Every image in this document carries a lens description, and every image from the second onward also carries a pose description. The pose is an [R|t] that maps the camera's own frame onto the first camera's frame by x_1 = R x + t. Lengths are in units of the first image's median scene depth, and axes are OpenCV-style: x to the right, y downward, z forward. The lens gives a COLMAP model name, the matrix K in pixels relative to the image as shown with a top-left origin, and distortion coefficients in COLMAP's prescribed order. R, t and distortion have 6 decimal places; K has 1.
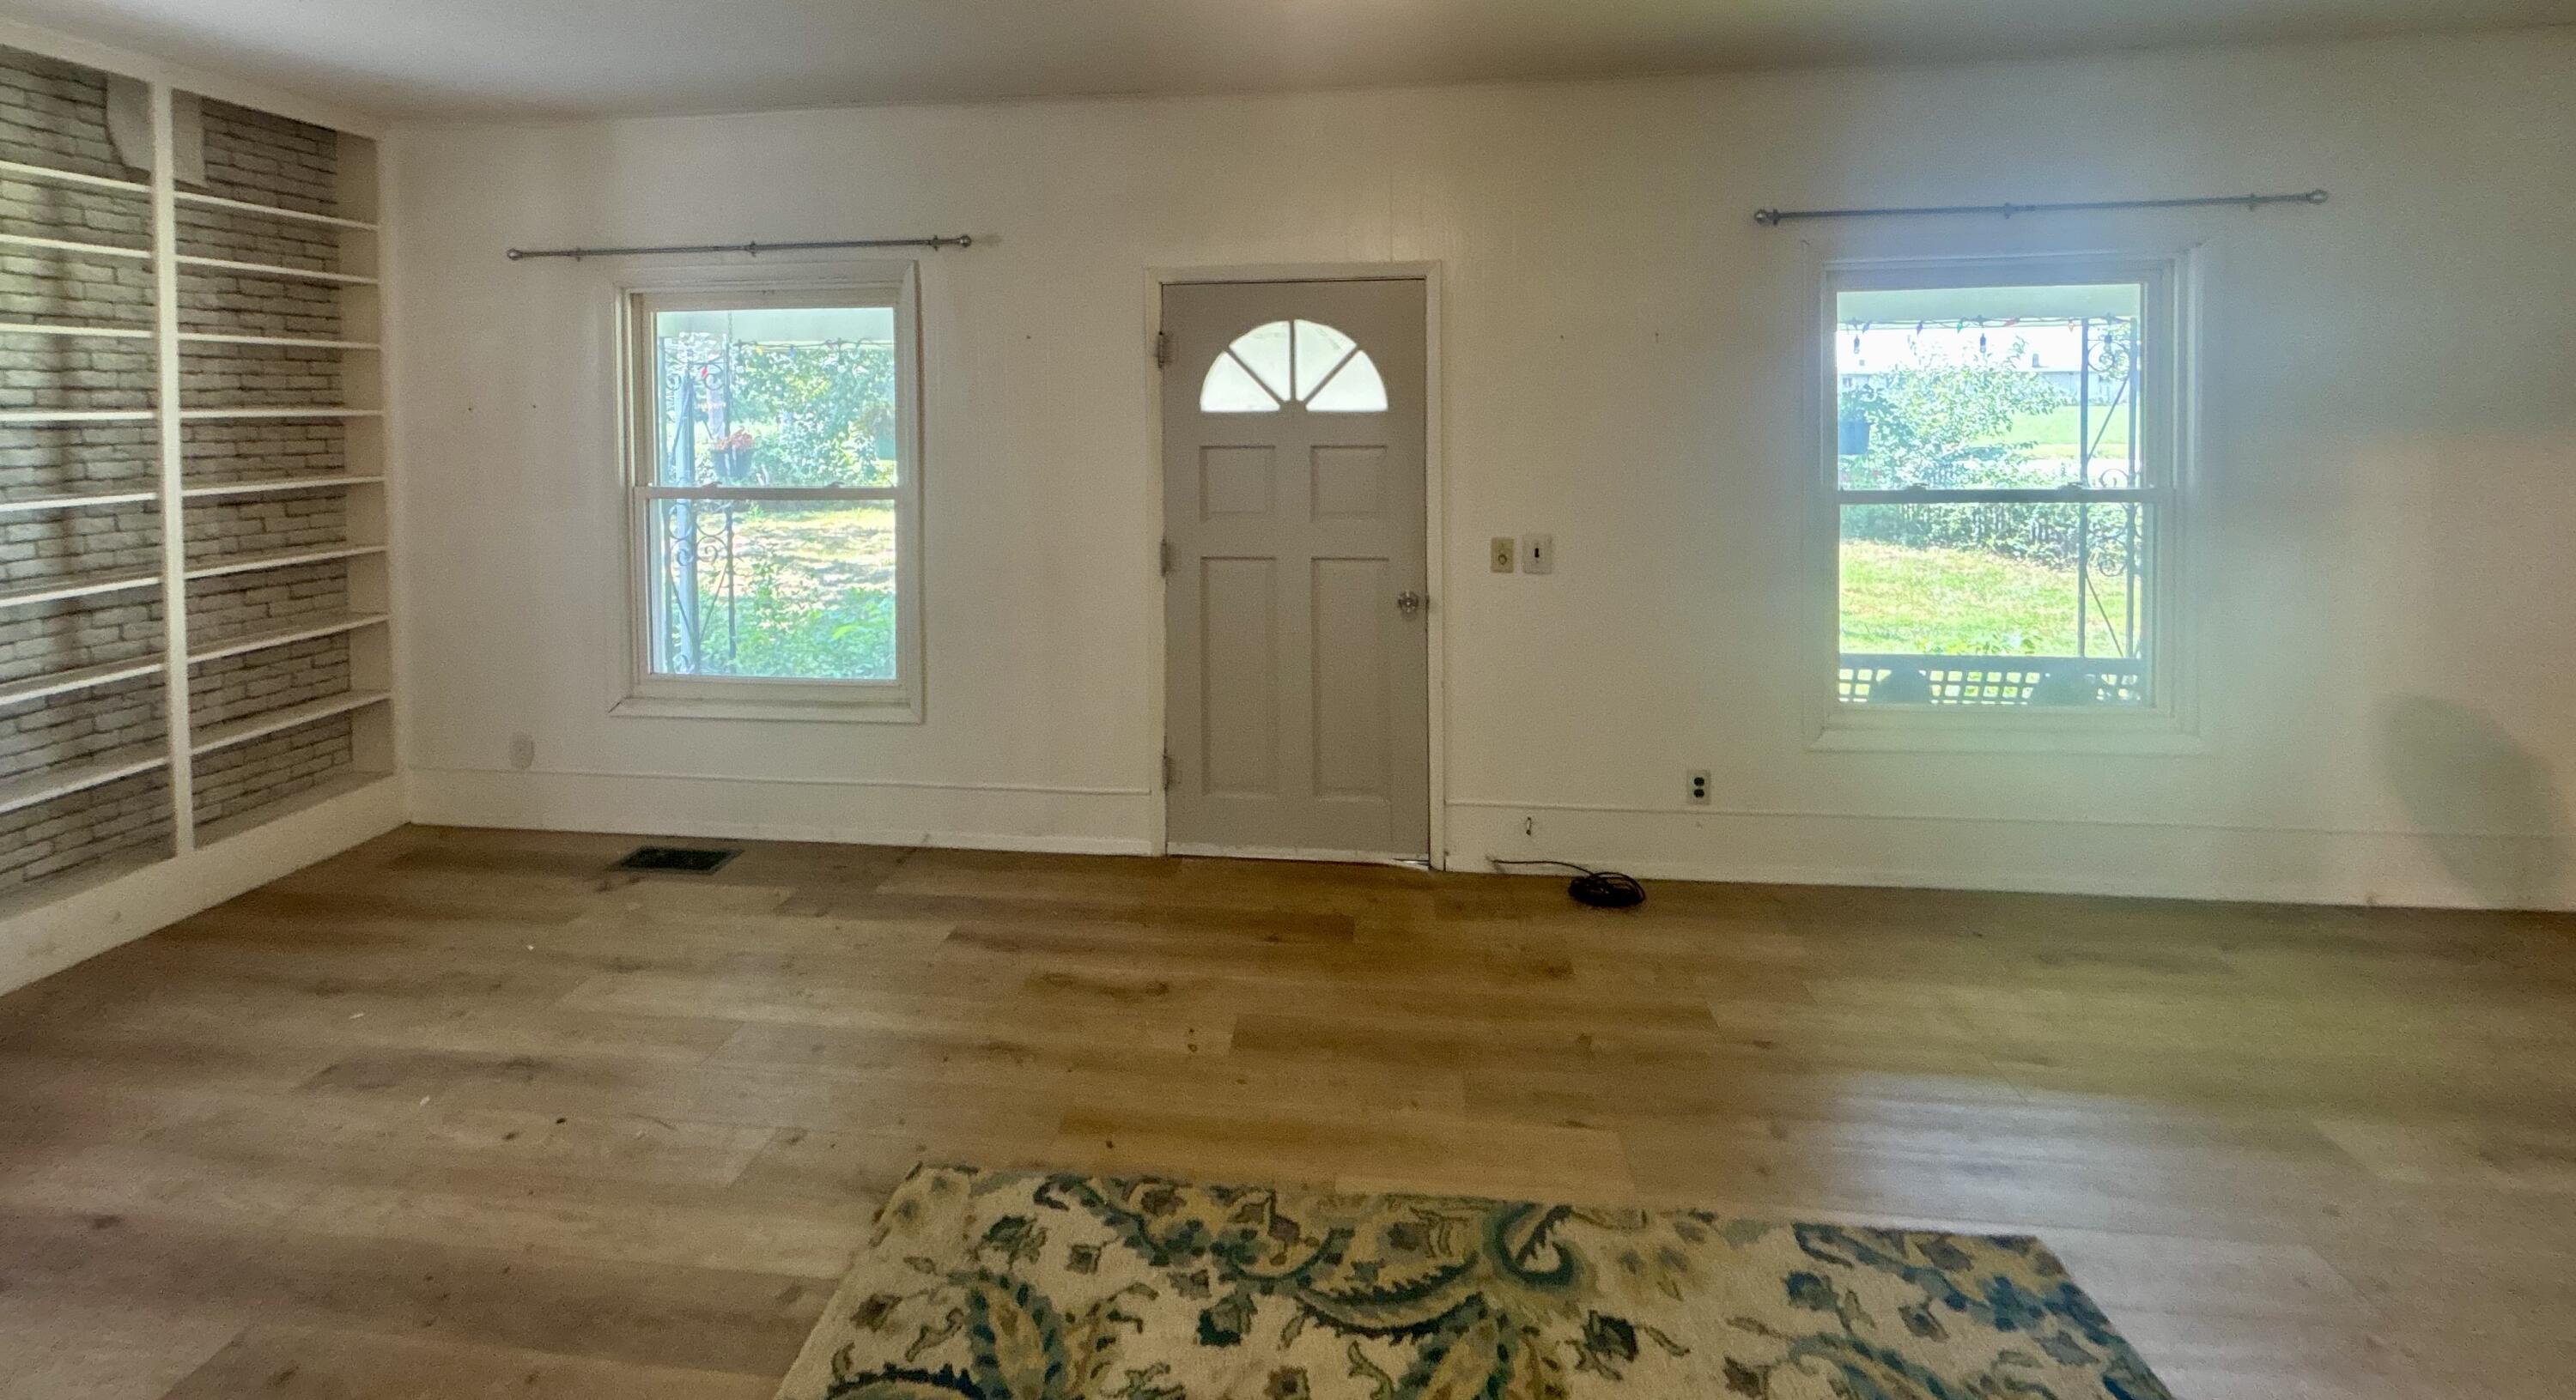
lens RADIAL K [[1045.6, 0, 1287.1], [0, 1045.6, 425.0], [0, 0, 1]] dist [0.004610, 0.000331]
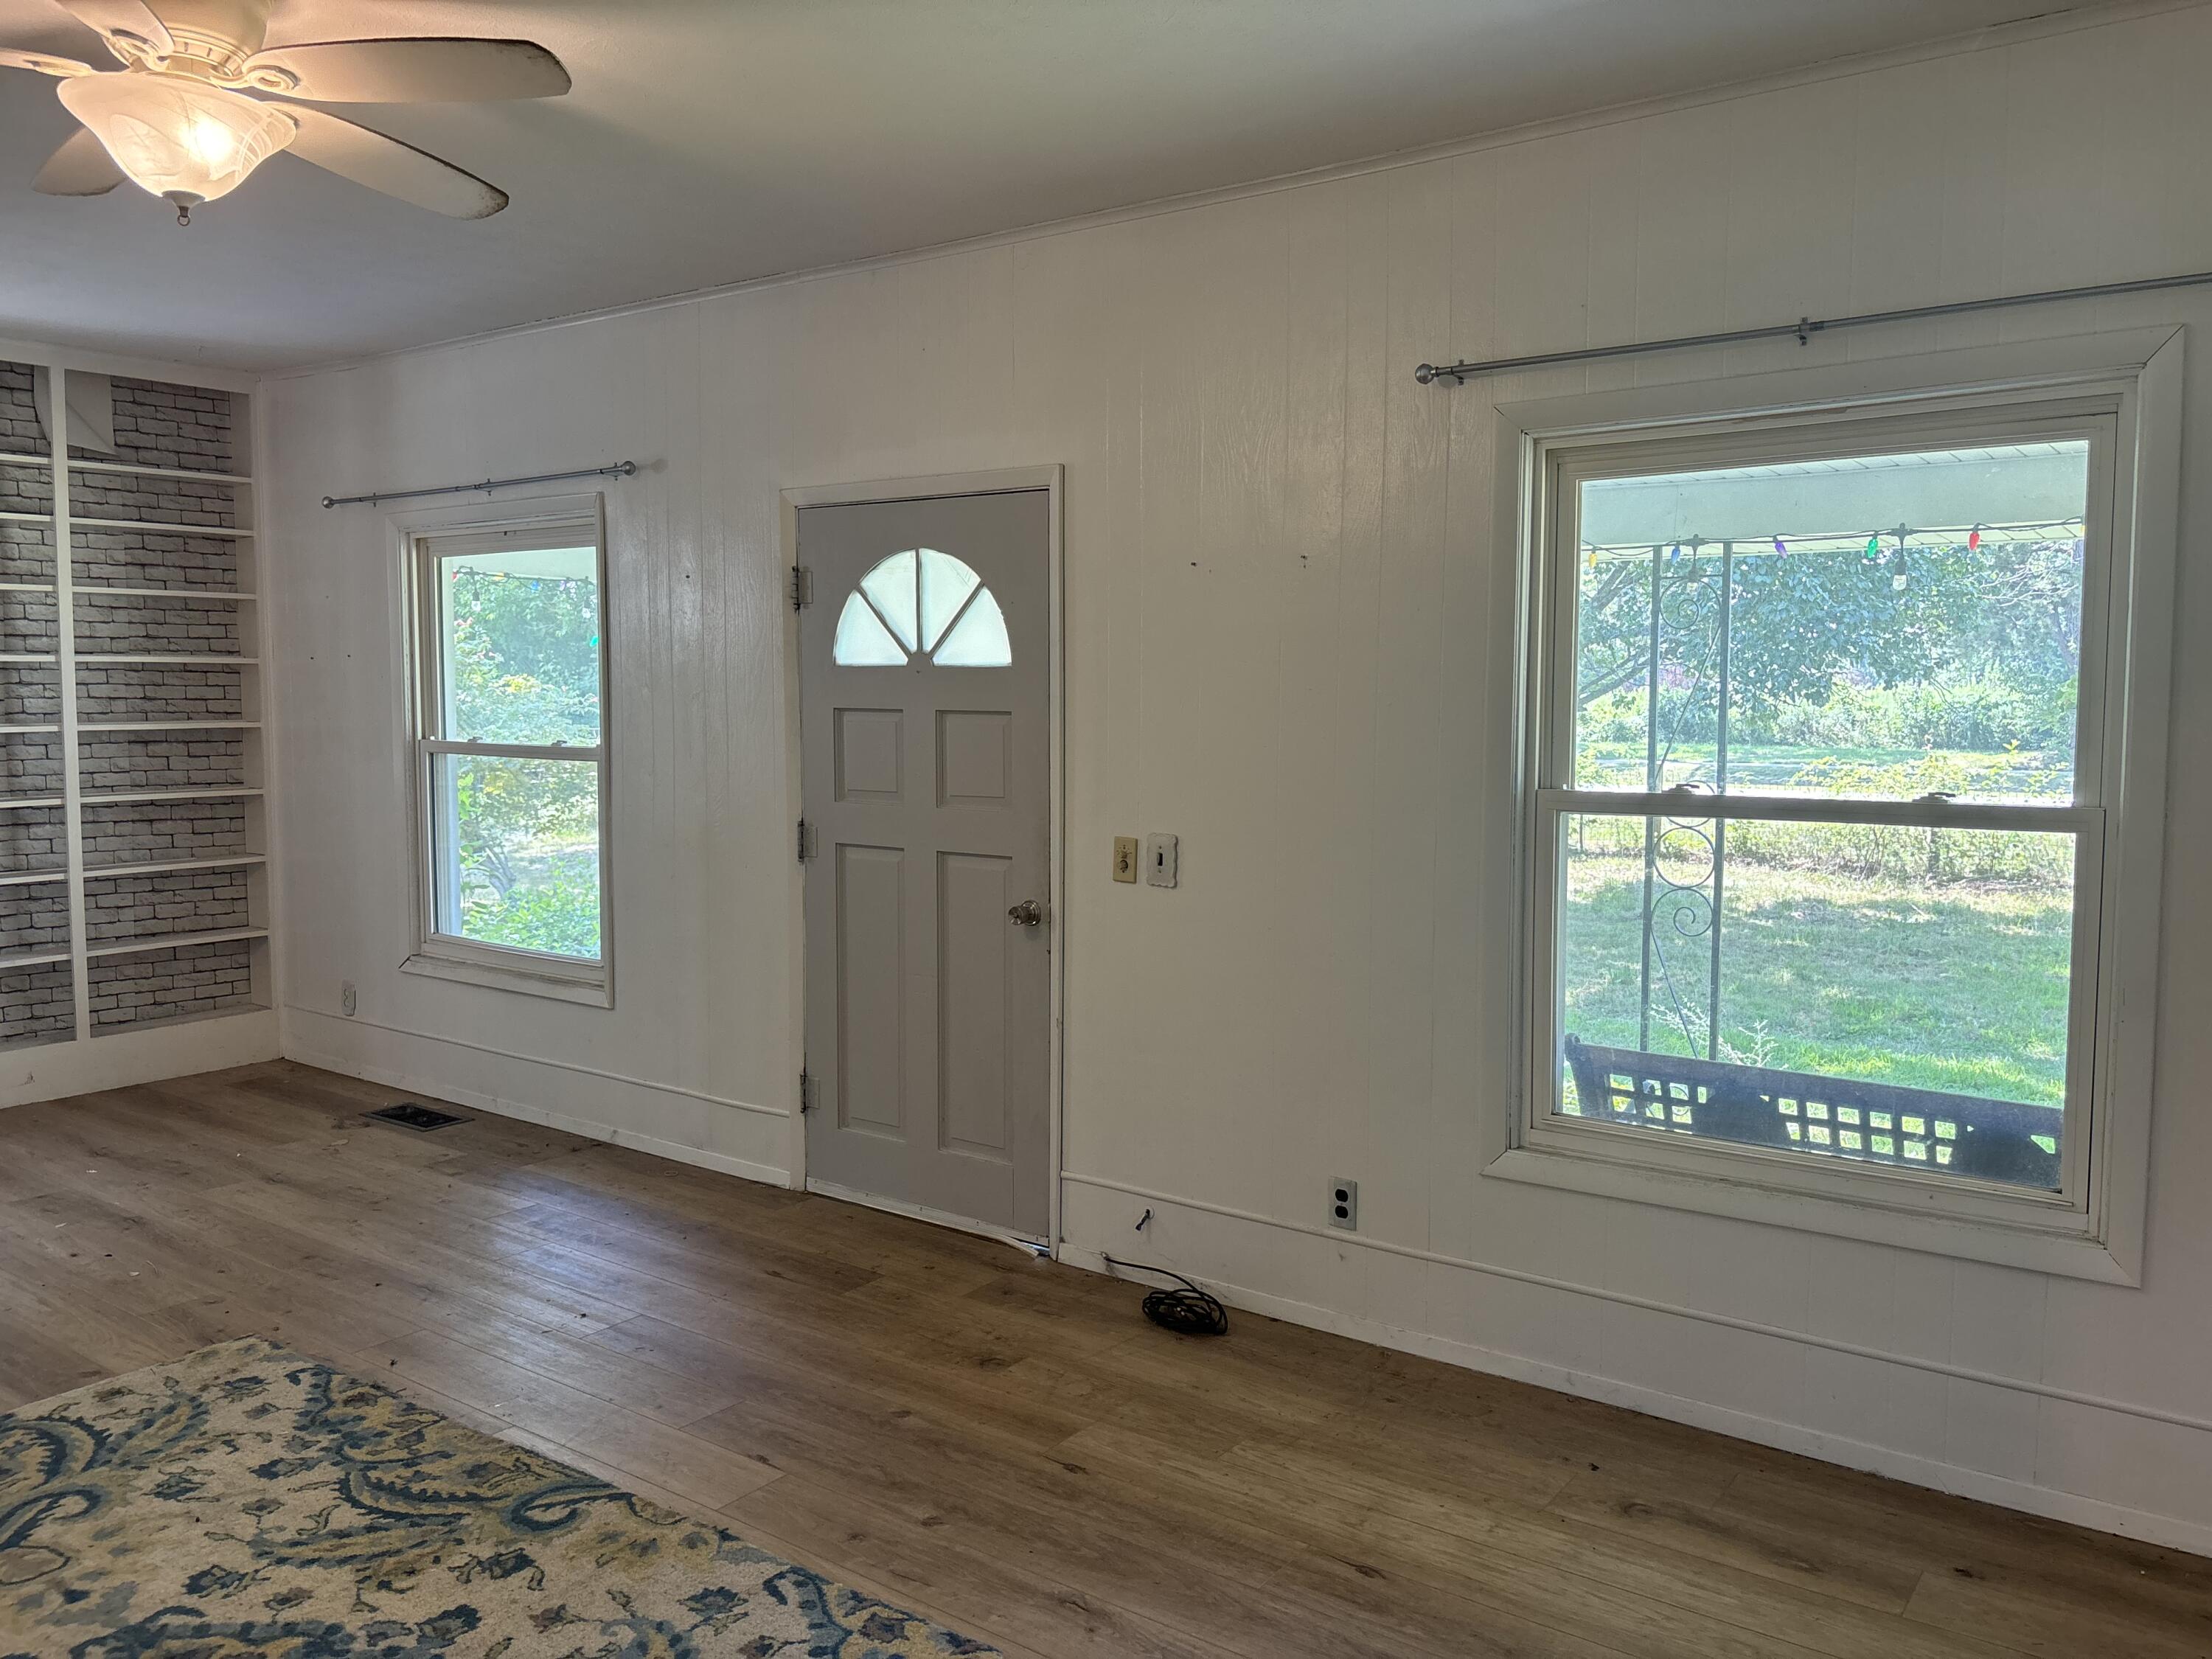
lens RADIAL K [[1696.7, 0, 1113.9], [0, 1696.7, 818.0], [0, 0, 1]] dist [0.063926, -0.078211]
pose [[0.864825, 0.050917, -0.499485, 0.877469], [-0.020455, 0.997591, 0.066278, 0.016083], [0.501657, -0.047102, 0.863783, -0.055700]]
